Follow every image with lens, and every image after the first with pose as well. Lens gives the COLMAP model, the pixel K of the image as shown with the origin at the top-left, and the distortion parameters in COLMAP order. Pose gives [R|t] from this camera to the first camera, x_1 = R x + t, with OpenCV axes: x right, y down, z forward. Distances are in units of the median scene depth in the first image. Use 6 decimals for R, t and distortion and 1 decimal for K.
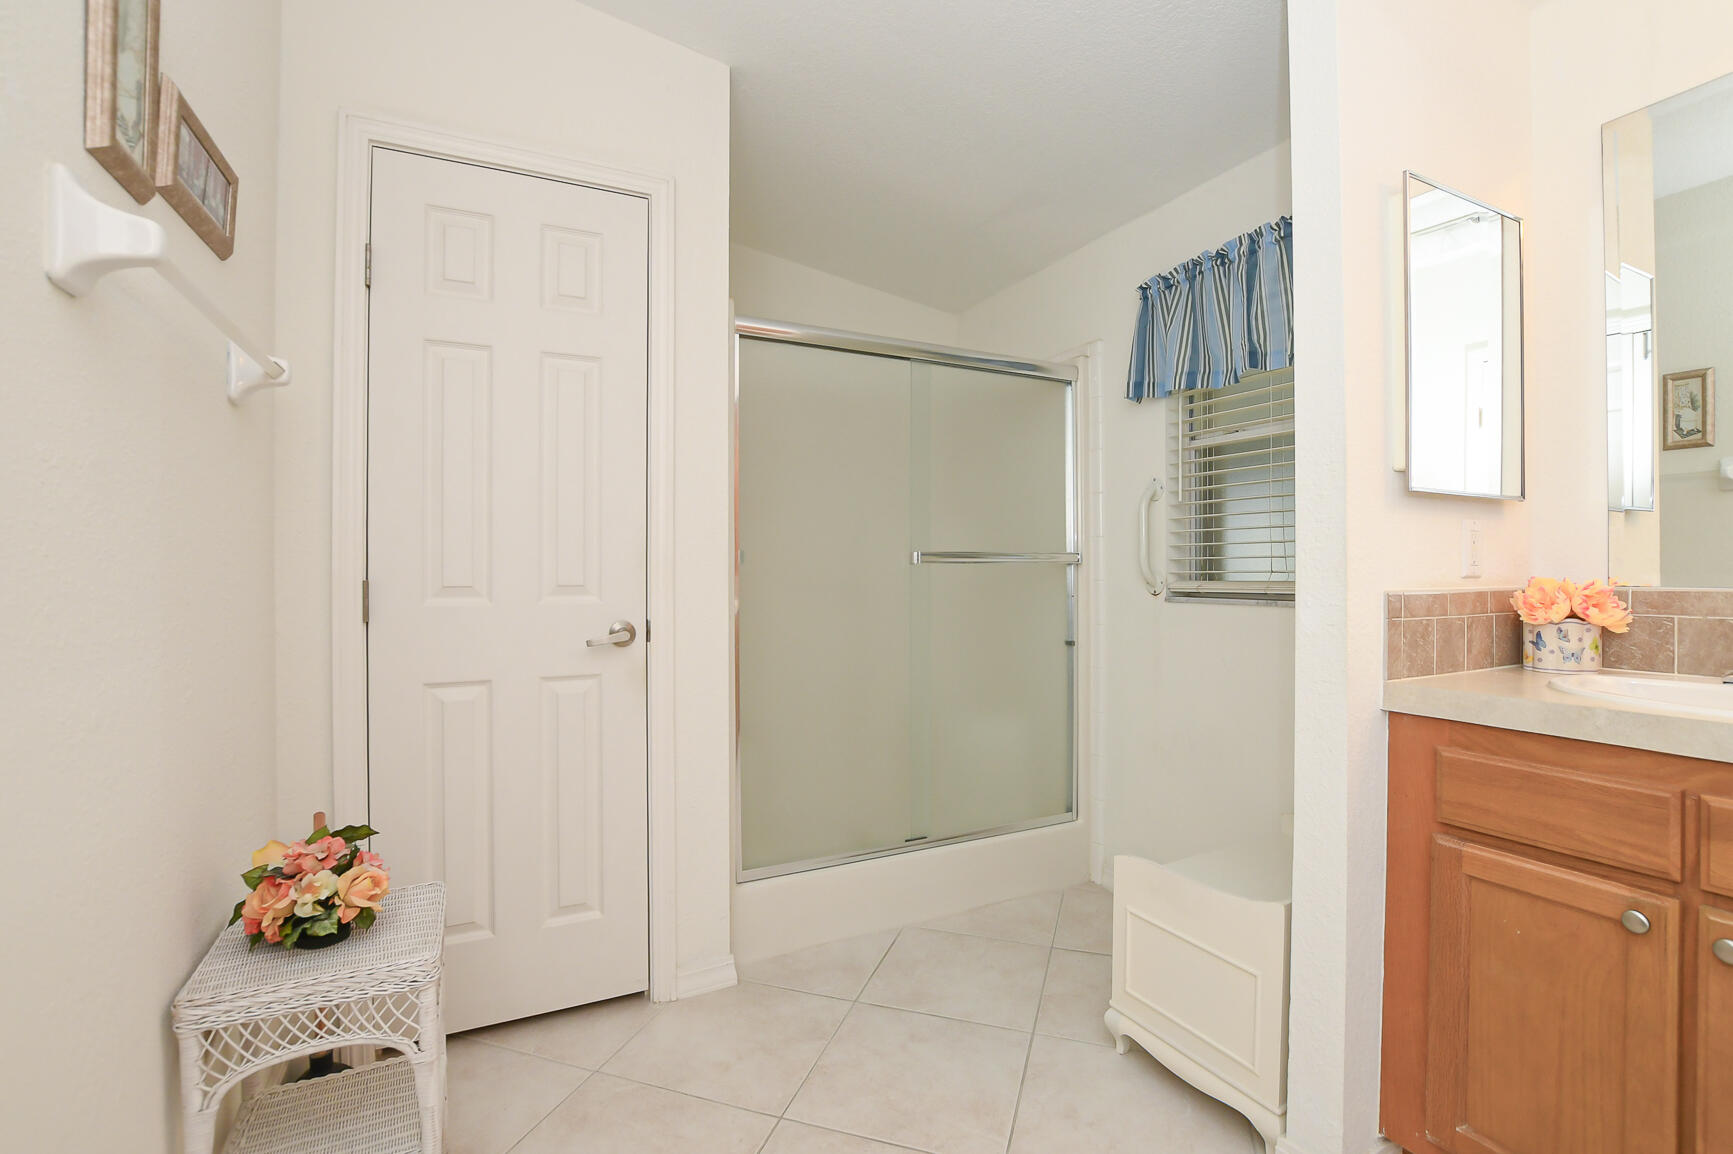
lens RADIAL K [[778.6, 0, 869.9], [0, 778.6, 567.8], [0, 0, 1]] dist [-0.023424, 0.001310]
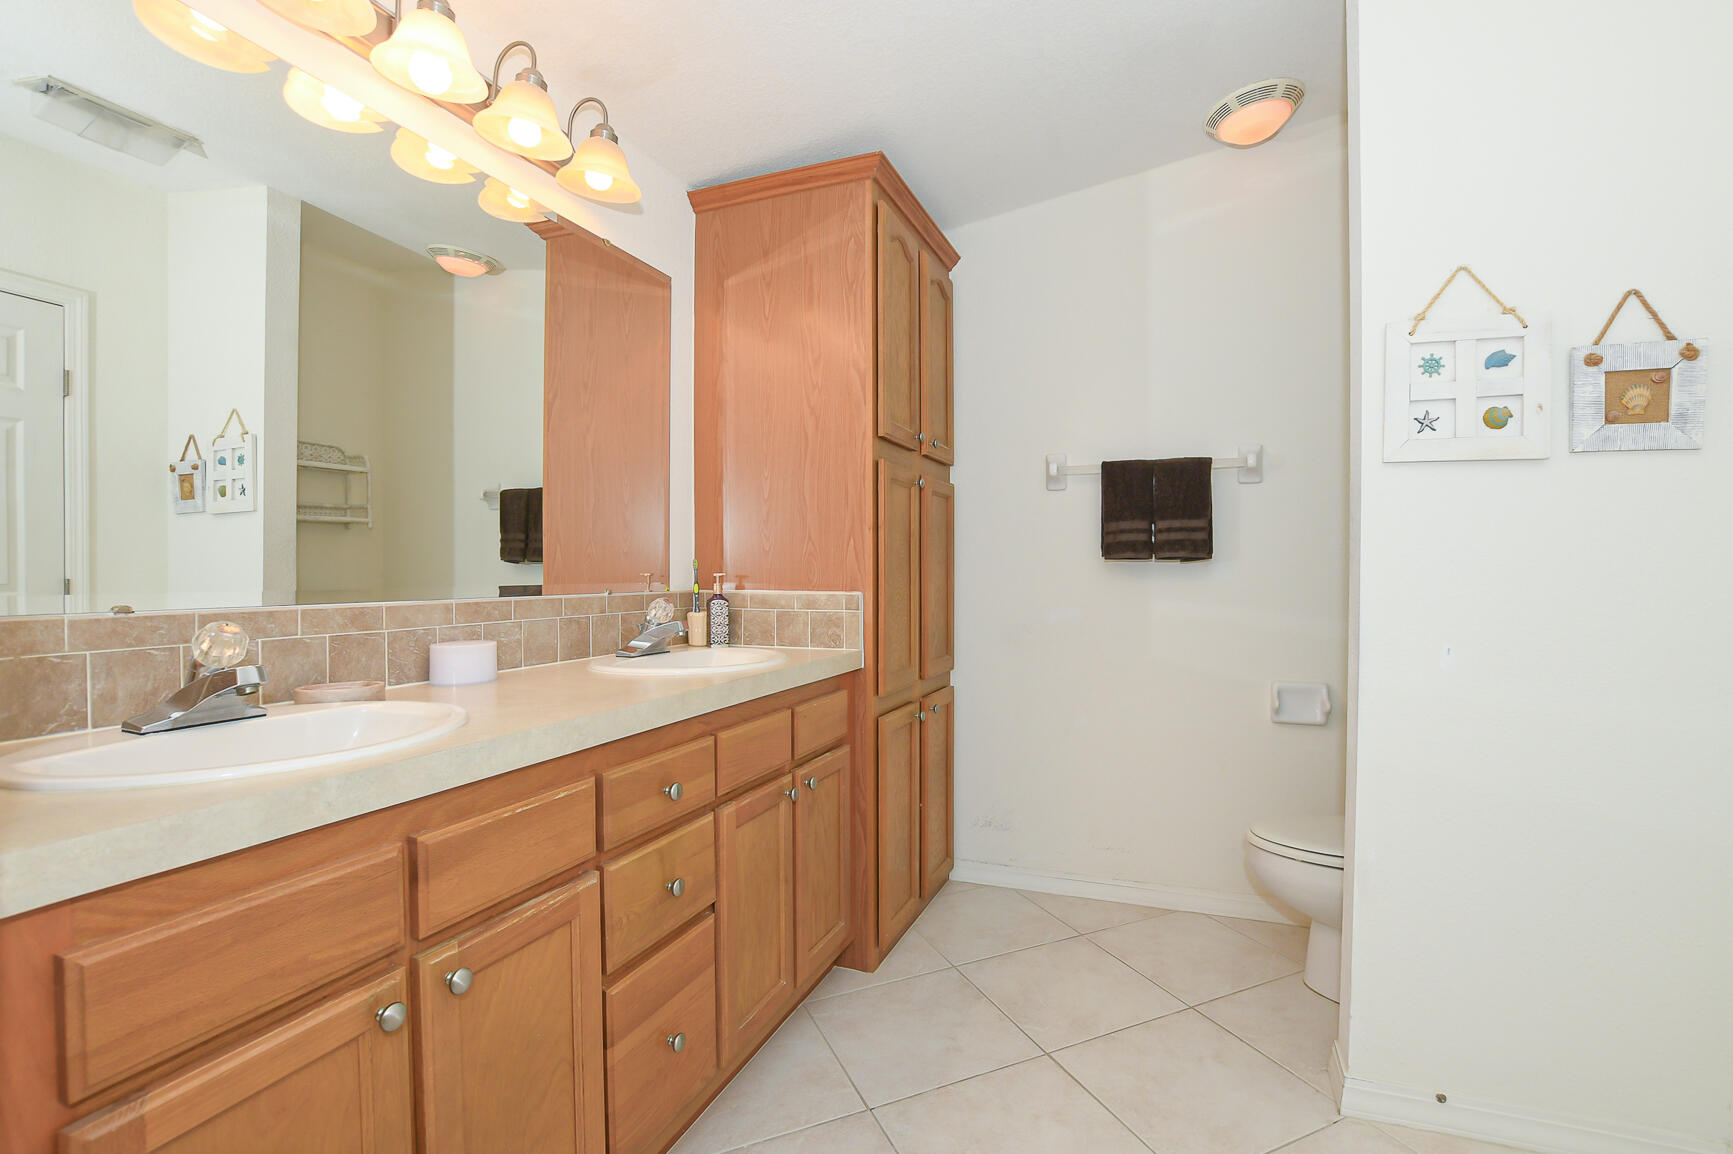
lens RADIAL K [[778.6, 0, 869.6], [0, 778.6, 578.0], [0, 0, 1]] dist [-0.023424, 0.001310]
pose [[-0.654713, -0.004399, 0.755865, 0.028150], [0.000534, 0.999980, 0.006282, -0.014968], [-0.755877, 0.004516, -0.654698, 0.905566]]
